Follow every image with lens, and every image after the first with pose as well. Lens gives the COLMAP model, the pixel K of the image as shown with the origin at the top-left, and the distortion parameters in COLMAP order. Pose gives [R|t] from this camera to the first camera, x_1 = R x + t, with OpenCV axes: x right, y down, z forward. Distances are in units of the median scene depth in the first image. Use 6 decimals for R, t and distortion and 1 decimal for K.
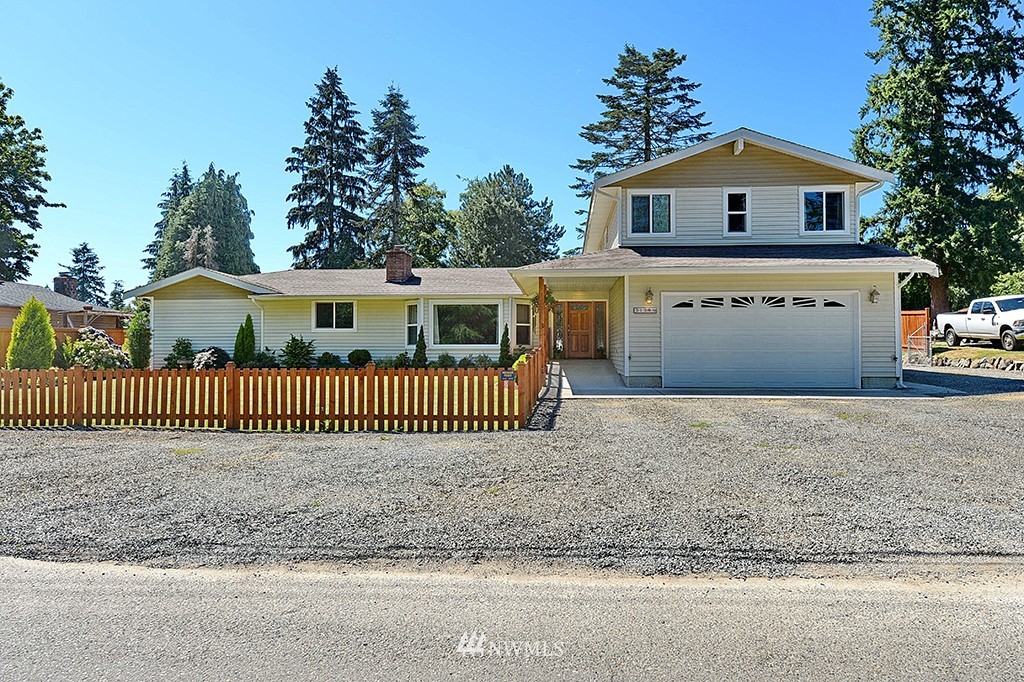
lens RADIAL K [[670.1, 0, 510.0], [0, 670.1, 341.5], [0, 0, 1]] dist [0.000671, -0.003550]
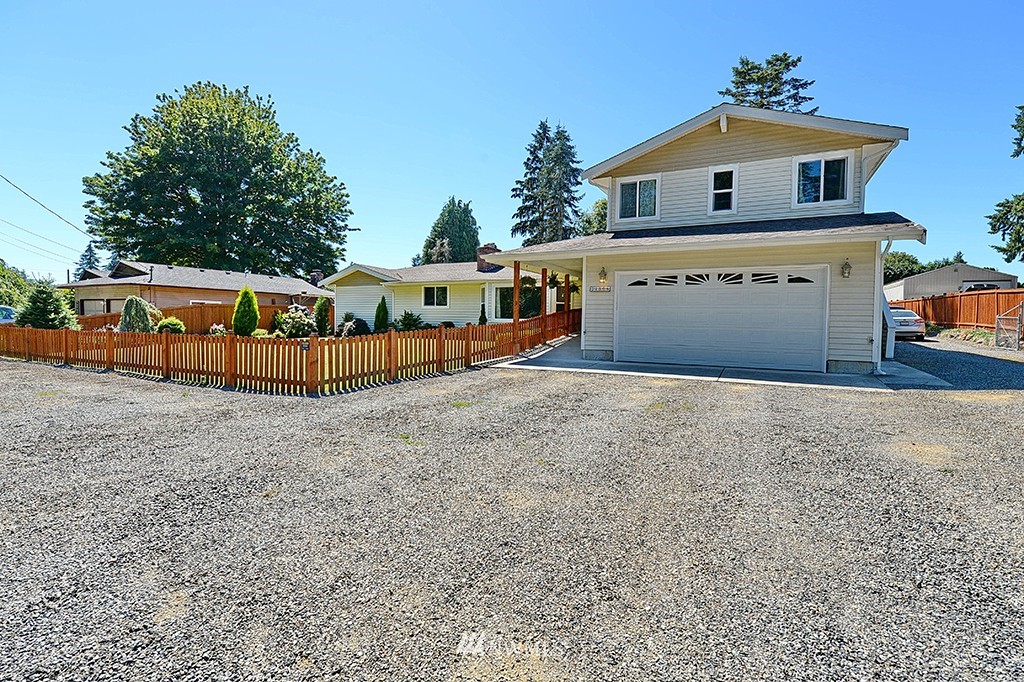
lens RADIAL K [[474.1, 0, 512.1], [0, 474.1, 338.4], [0, 0, 1]] dist [-0.004189, -0.000668]
pose [[0.921819, 0.029185, -0.386521, 0.257374], [-0.011363, 0.998768, 0.048315, -0.001546], [0.387455, -0.040145, 0.921014, 0.168115]]
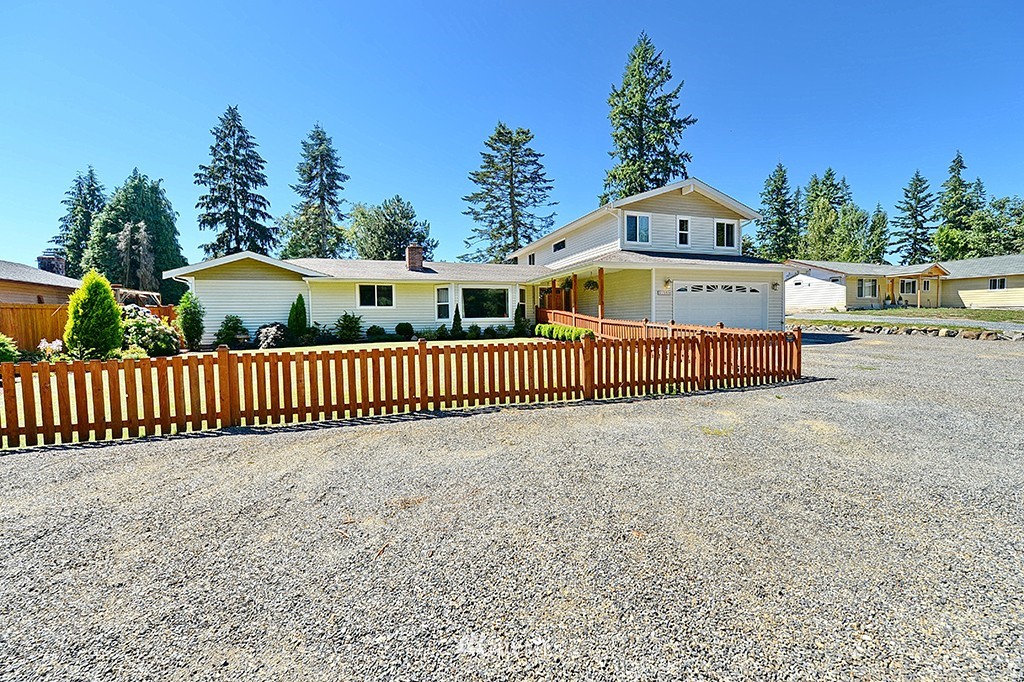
lens RADIAL K [[406.6, 0, 510.4], [0, 406.6, 340.8], [0, 0, 1]] dist [-0.010419, -0.000362]
pose [[0.921762, -0.032401, 0.386401, -0.326039], [0.009714, 0.998120, 0.060523, 0.001480], [-0.387635, -0.052034, 0.920343, 0.207586]]
